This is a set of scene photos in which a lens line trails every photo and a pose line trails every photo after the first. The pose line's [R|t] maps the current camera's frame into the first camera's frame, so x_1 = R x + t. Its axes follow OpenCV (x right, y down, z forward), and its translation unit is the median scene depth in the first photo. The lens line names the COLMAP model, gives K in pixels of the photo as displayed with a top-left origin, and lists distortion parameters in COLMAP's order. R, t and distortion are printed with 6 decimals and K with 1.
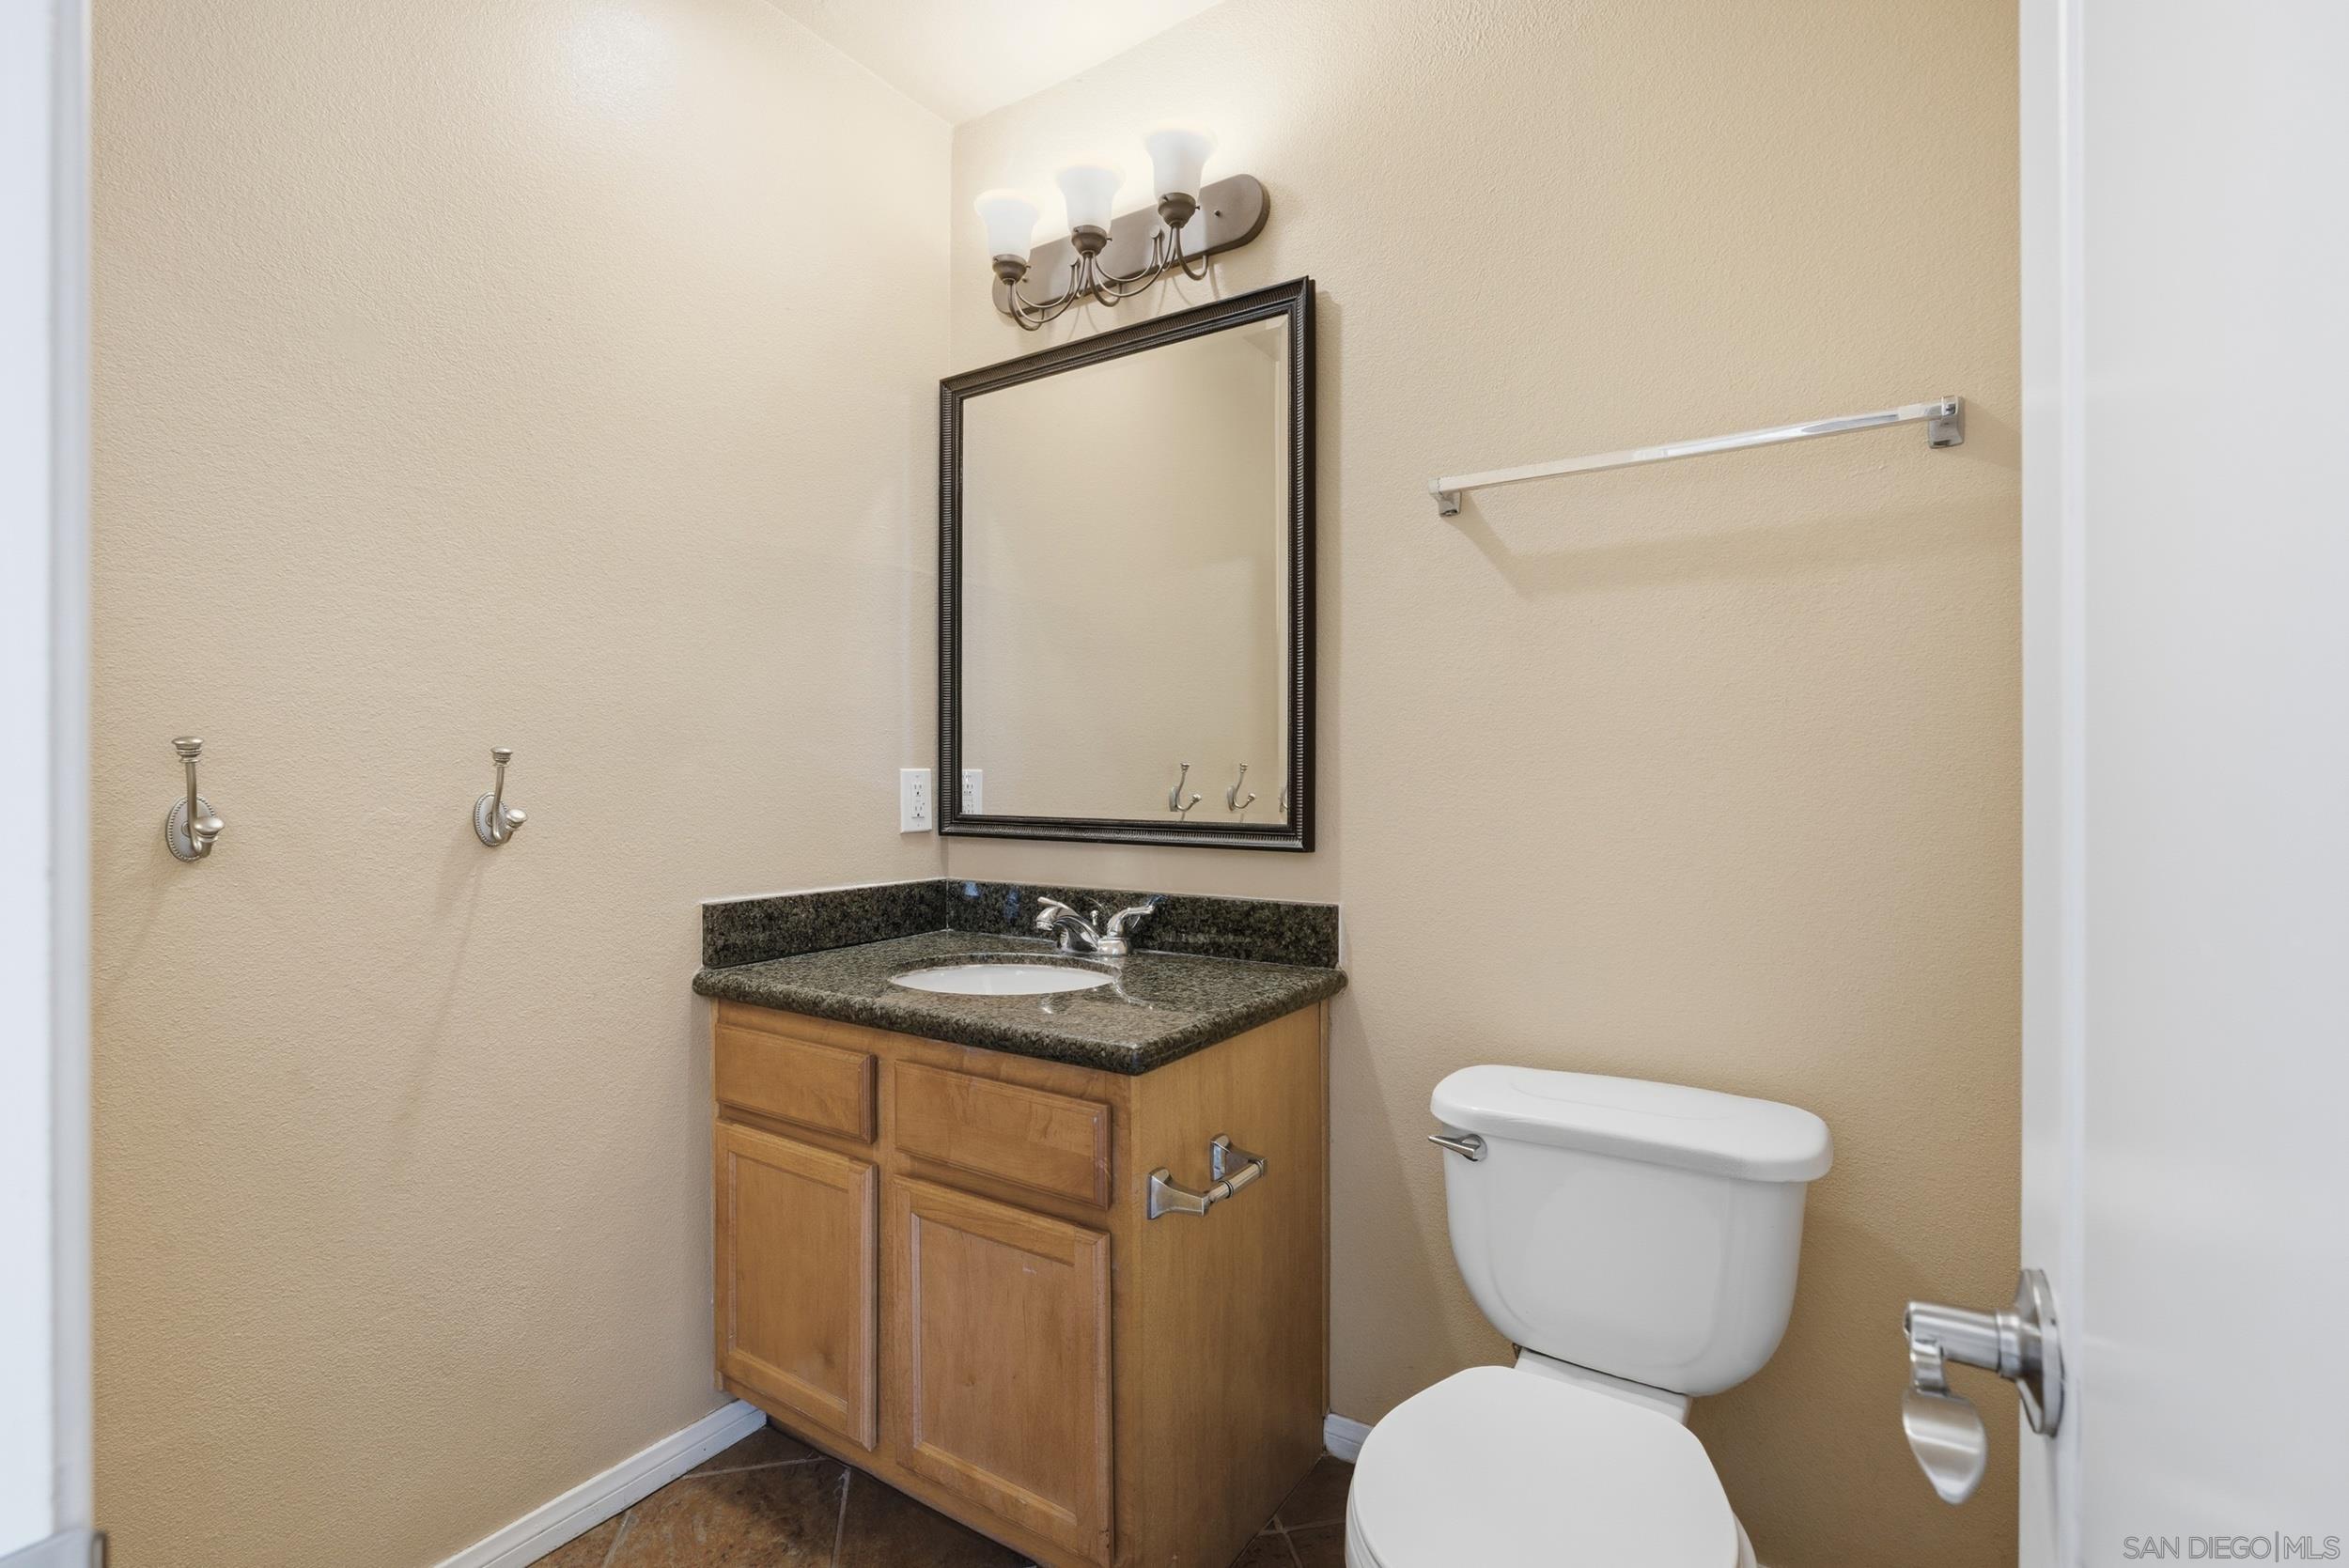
lens RADIAL K [[1062.9, 0, 1172.2], [0, 1062.9, 757.3], [0, 0, 1]] dist [0.048825, 0.000010]
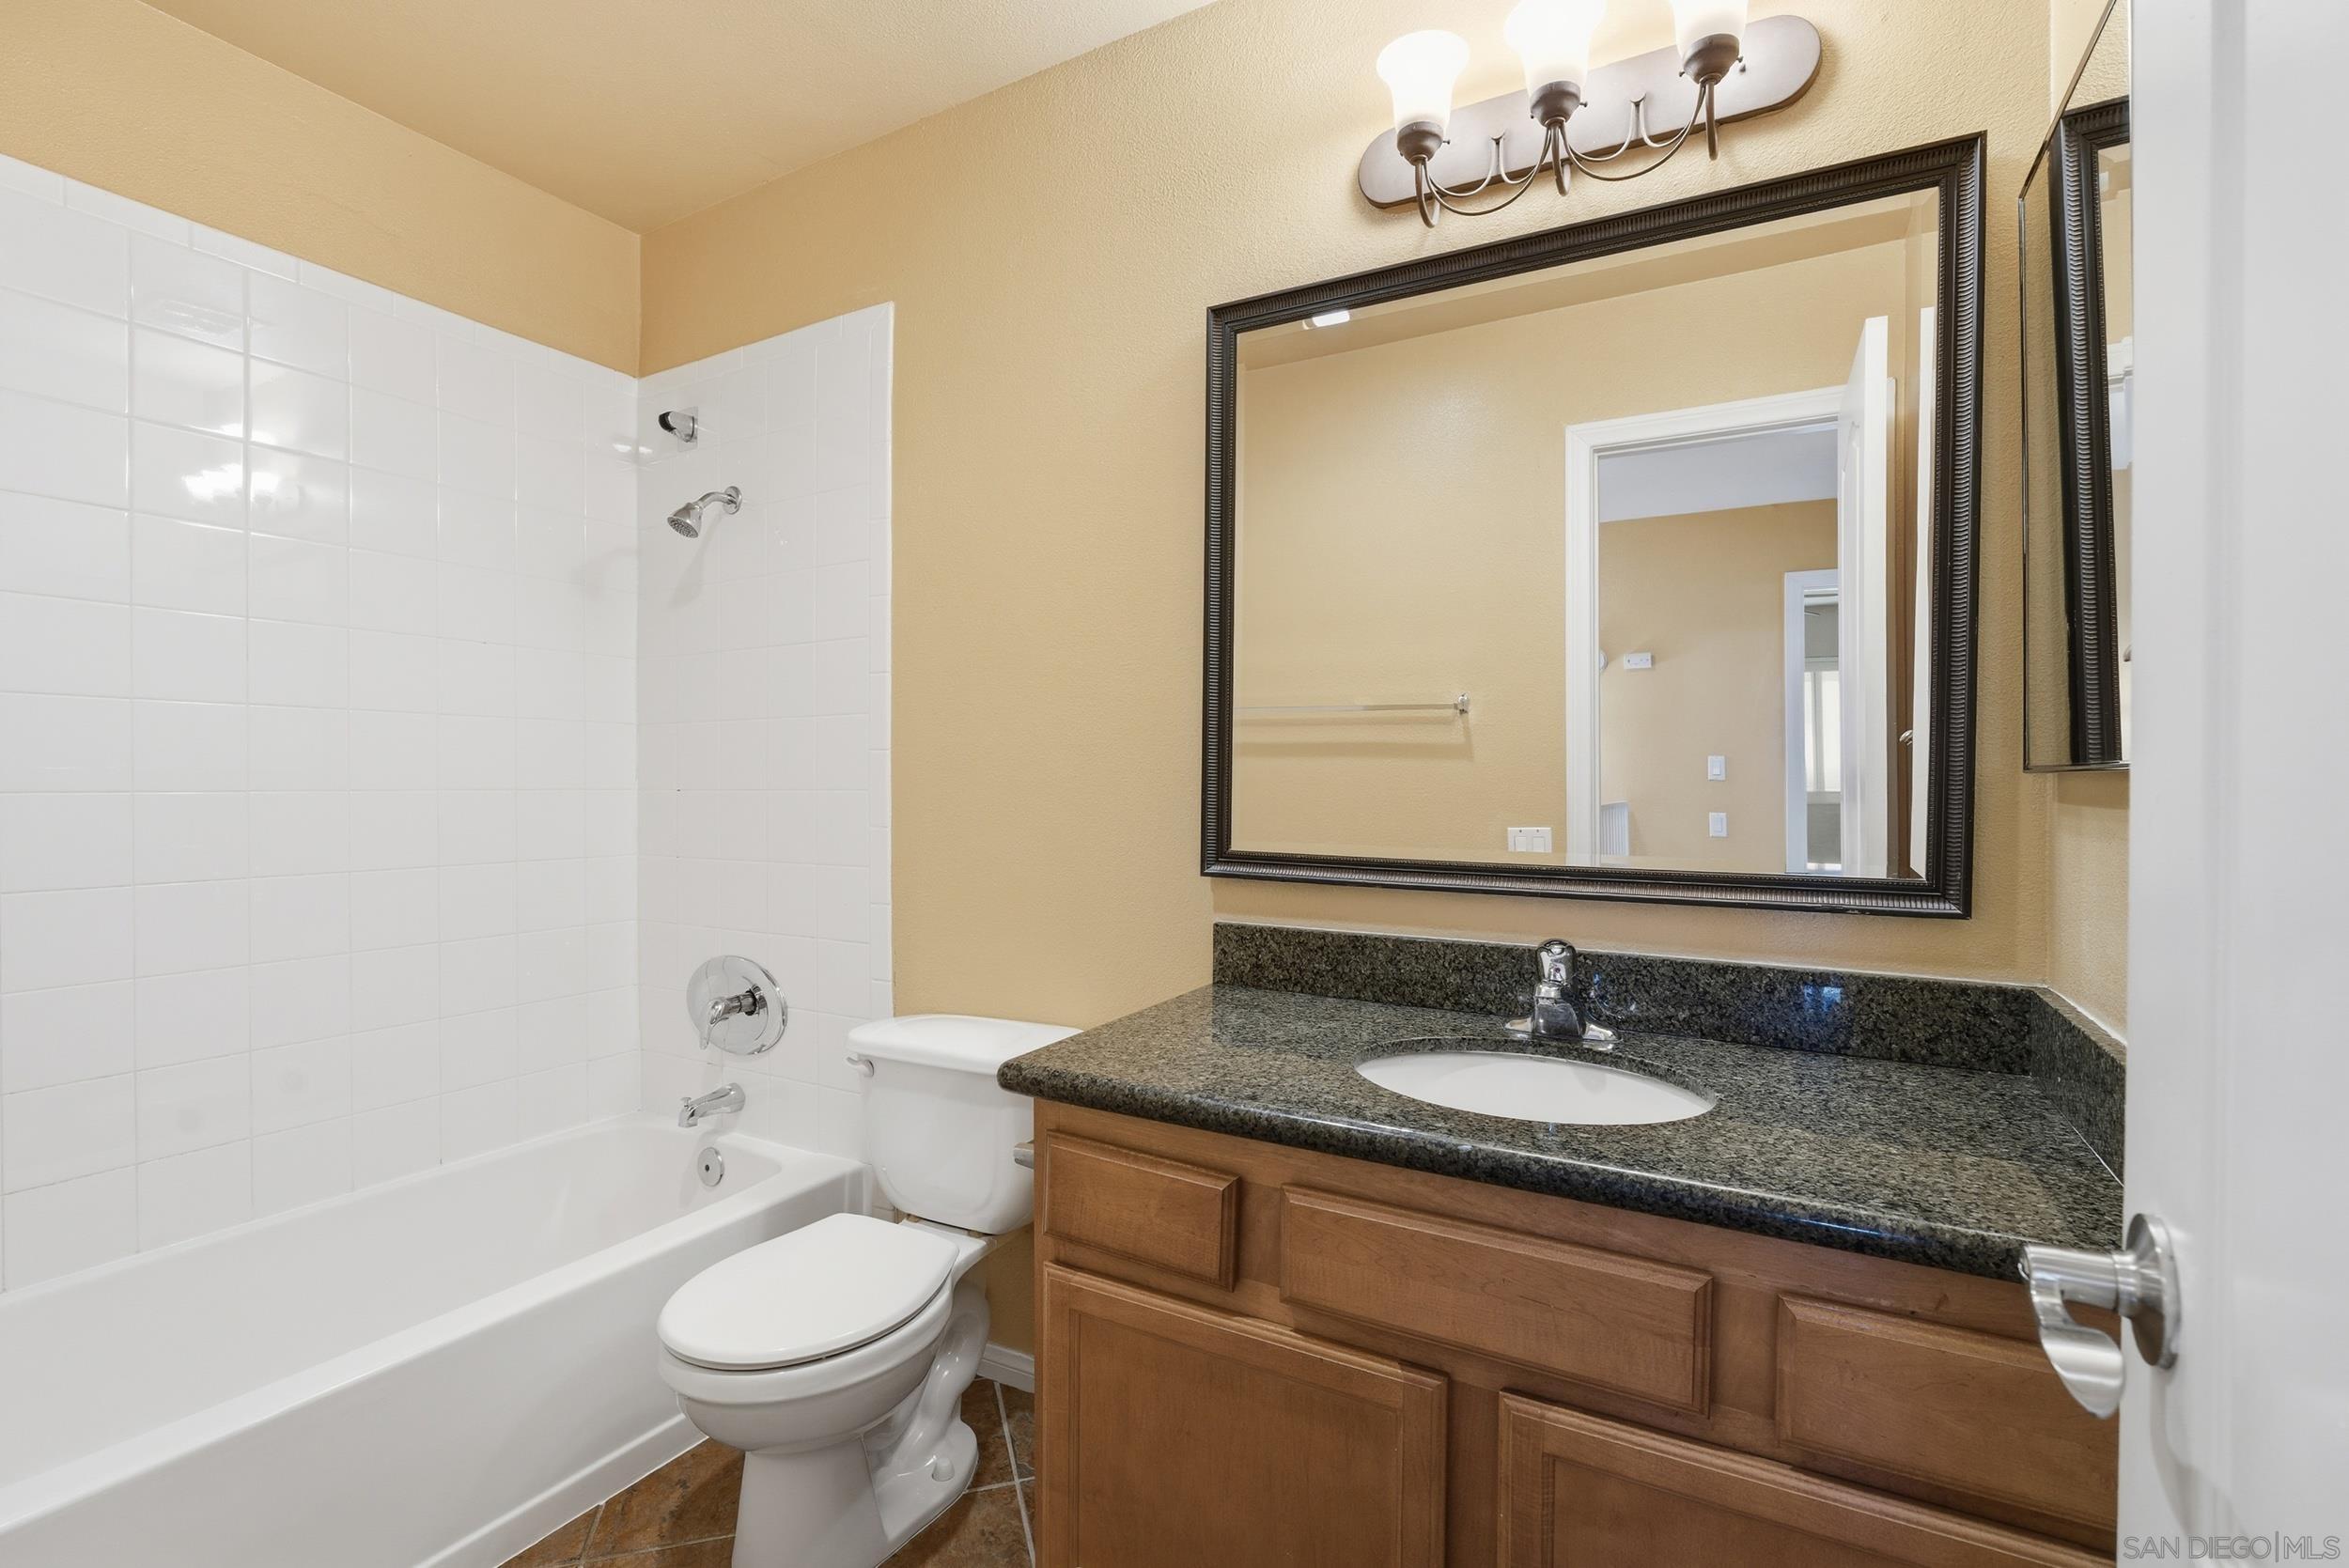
lens RADIAL K [[1071.8, 0, 1174.5], [0, 1071.8, 784.0], [0, 0, 1]] dist [-0.001266, -0.000084]
pose [[0.996559, 0.012475, 0.081938, -0.386037], [-0.012977, 0.999900, 0.005603, -0.000614], [-0.081860, -0.006647, 0.996622, 0.254918]]
